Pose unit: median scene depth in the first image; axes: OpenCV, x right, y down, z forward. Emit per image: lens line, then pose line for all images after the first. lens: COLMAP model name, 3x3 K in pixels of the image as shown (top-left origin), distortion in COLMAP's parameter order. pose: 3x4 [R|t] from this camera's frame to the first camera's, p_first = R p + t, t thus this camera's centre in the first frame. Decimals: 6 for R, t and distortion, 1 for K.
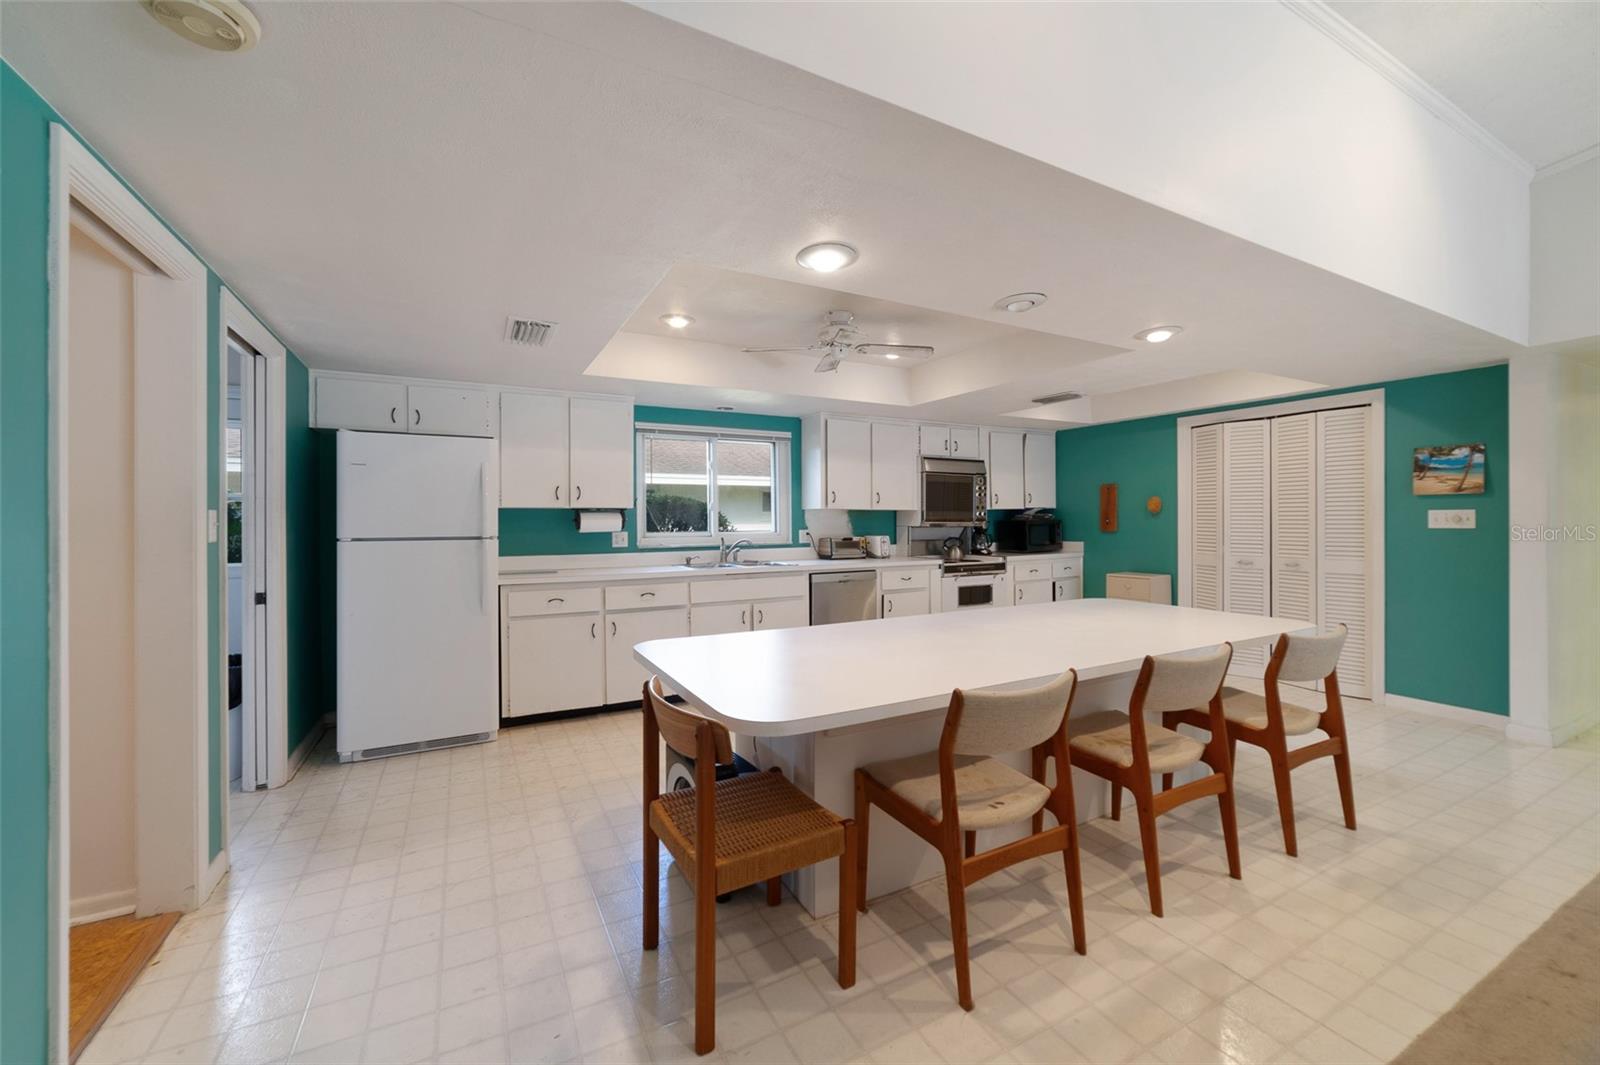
lens RADIAL K [[631.8, 0, 790.2], [0, 631.8, 525.8], [0, 0, 1]] dist [-0.021276, 0.000334]
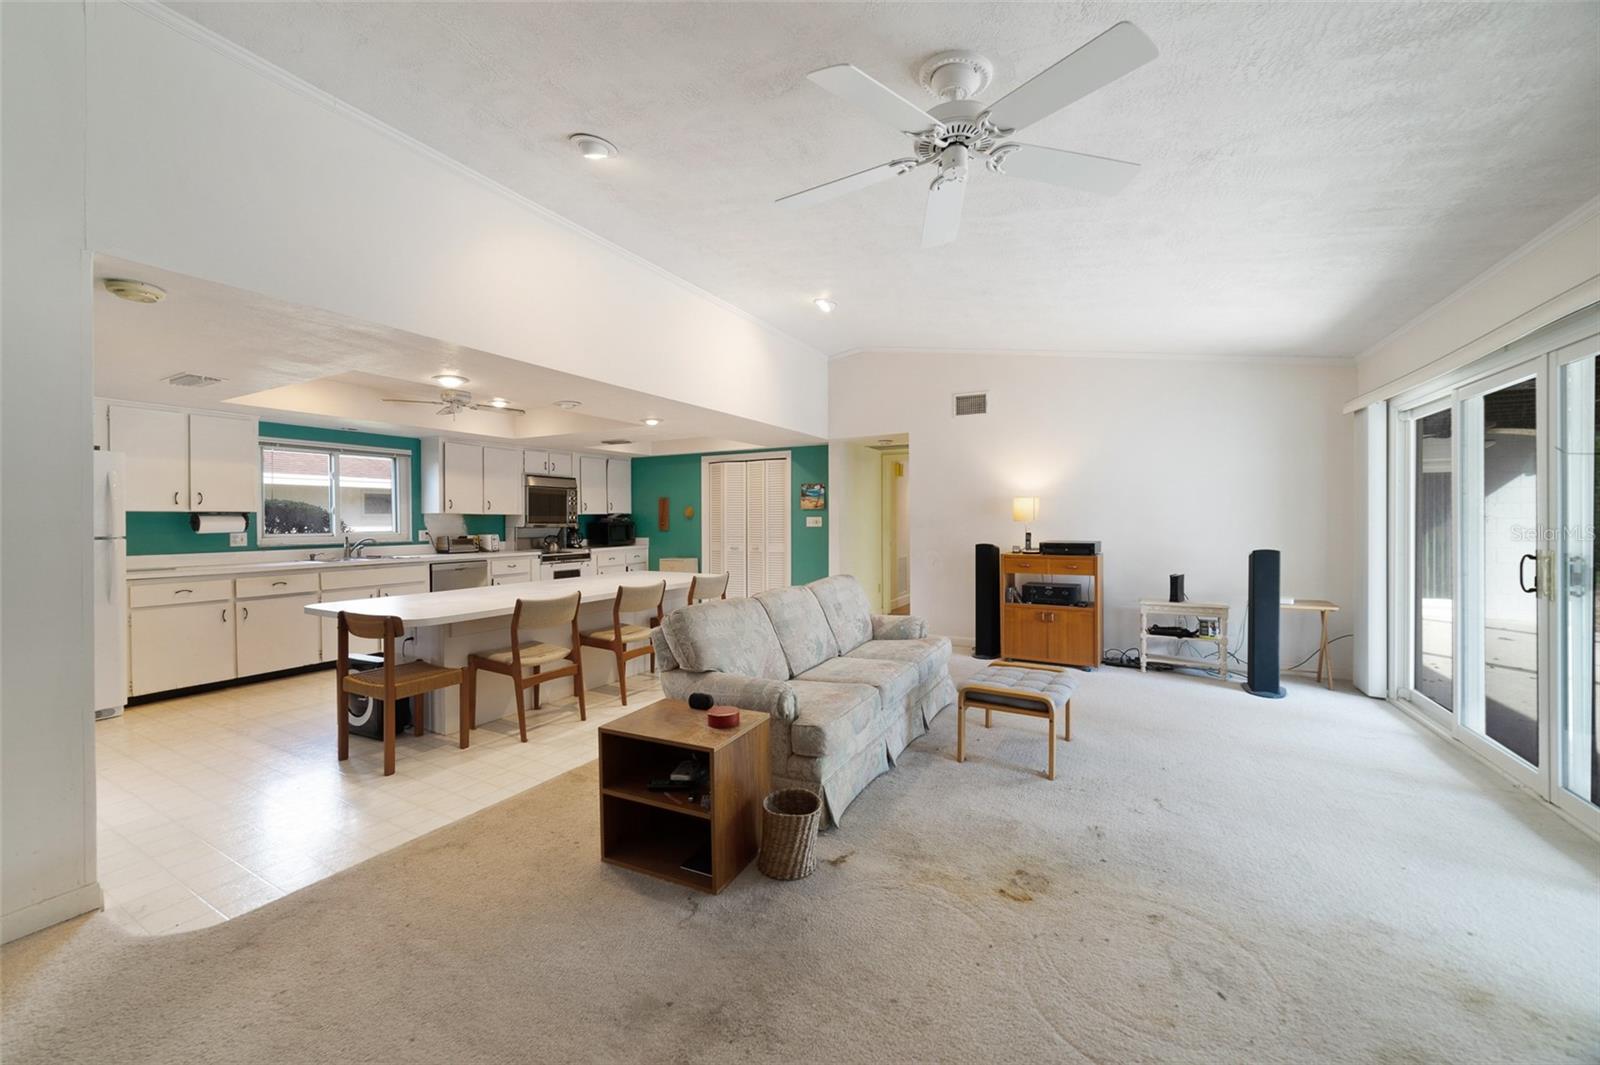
lens RADIAL K [[631.8, 0, 795.9], [0, 631.8, 525.3], [0, 0, 1]] dist [-0.021276, 0.000334]
pose [[0.837169, -0.002233, 0.546939, -0.043284], [0.004416, 0.999987, -0.002677, 0.003853], [-0.546926, 0.004656, 0.837168, -0.470267]]
